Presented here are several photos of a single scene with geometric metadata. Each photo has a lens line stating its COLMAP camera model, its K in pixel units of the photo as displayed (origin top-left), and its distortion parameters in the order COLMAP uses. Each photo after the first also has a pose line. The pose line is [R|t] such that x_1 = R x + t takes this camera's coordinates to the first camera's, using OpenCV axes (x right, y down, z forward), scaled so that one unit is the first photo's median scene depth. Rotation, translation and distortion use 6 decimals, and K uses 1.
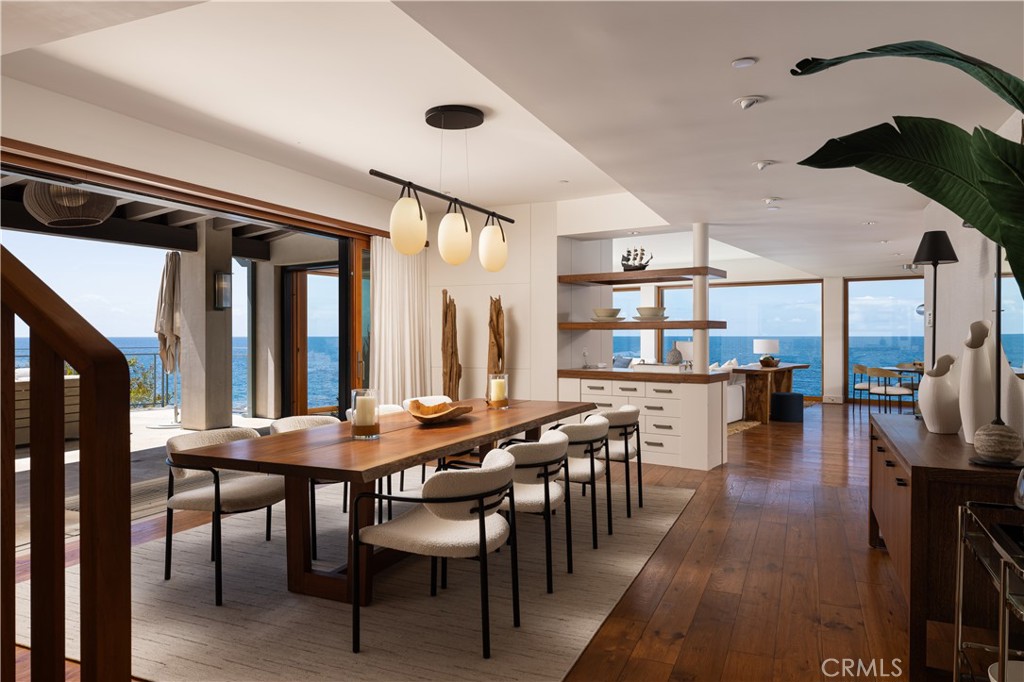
lens RADIAL K [[697.9, 0, 512.0], [0, 697.9, 341.0], [0, 0, 1]] dist [-0.000219, 0.000127]
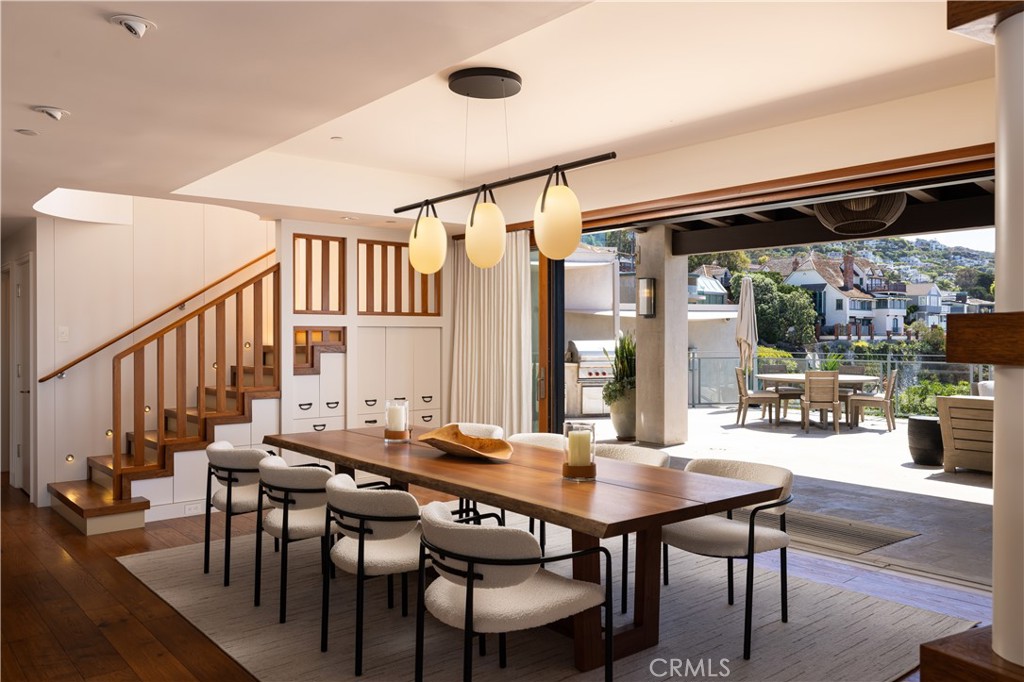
lens RADIAL K [[784.5, 0, 512.0], [0, 784.5, 341.0], [0, 0, 1]] dist [0.005672, -0.002049]
pose [[-0.447522, 0.004380, -0.894262, 0.683457], [-0.008533, 0.999922, 0.009168, -0.033654], [0.894232, 0.011733, -0.447450, 1.367878]]
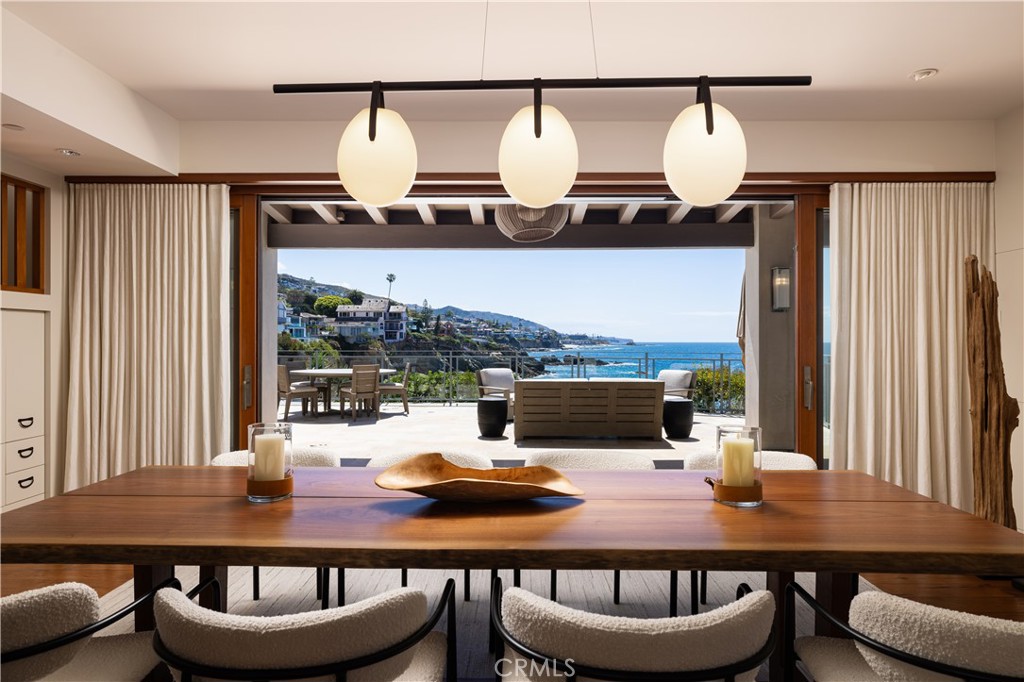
lens RADIAL K [[634.7, 0, 512.0], [0, 634.7, 341.0], [0, 0, 1]] dist [-0.003503, -0.001300]
pose [[0.385224, -0.000876, -0.922823, 0.325363], [-0.007666, 0.999962, -0.004150, -0.006417], [0.922791, 0.008673, 0.385202, 0.750581]]
